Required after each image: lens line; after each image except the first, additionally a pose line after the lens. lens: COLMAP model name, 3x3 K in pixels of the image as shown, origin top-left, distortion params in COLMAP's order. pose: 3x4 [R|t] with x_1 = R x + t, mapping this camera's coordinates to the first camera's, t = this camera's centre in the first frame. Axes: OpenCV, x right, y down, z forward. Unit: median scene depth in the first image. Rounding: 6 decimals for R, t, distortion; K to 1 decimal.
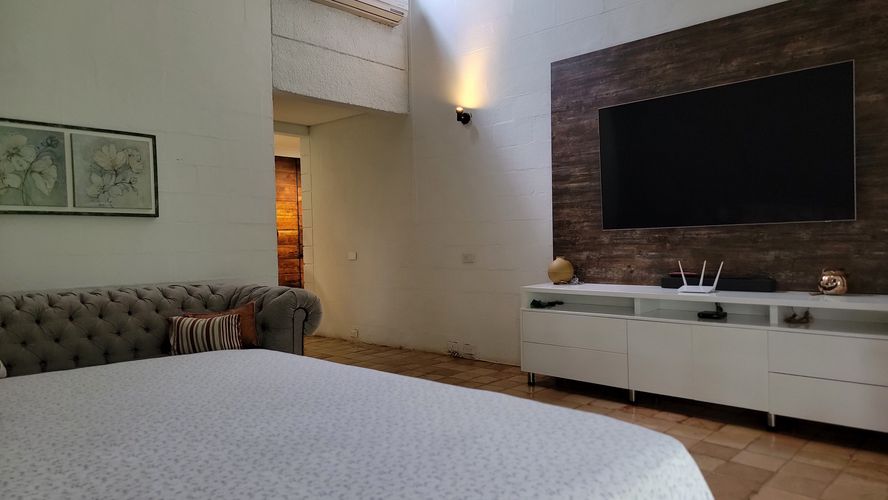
lens RADIAL K [[618.6, 0, 444.0], [0, 618.6, 250.0], [0, 0, 1]] dist [0.002524, 0.000546]
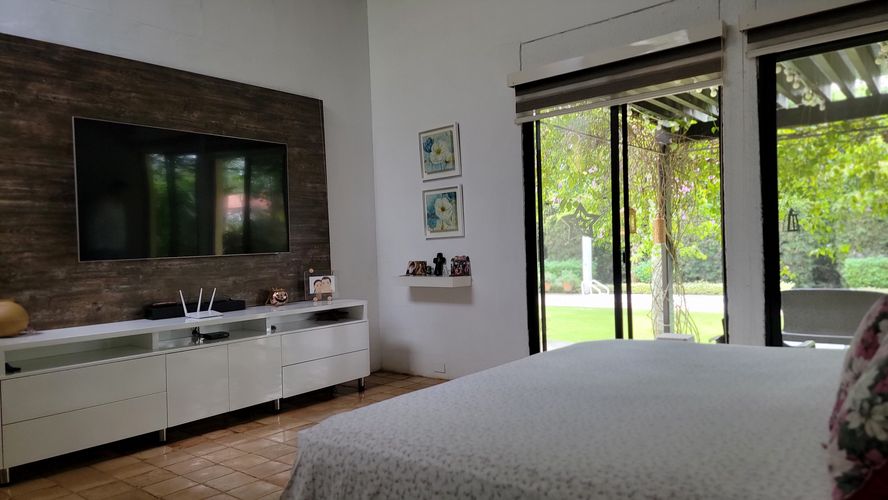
lens RADIAL K [[606.9, 0, 444.0], [0, 606.9, 250.0], [0, 0, 1]] dist [-0.001526, -0.001273]
pose [[-0.101708, 0.031663, 0.994310, -0.597914], [0.064634, 0.997592, -0.025156, 0.004809], [-0.992712, 0.061708, -0.103510, 0.588800]]
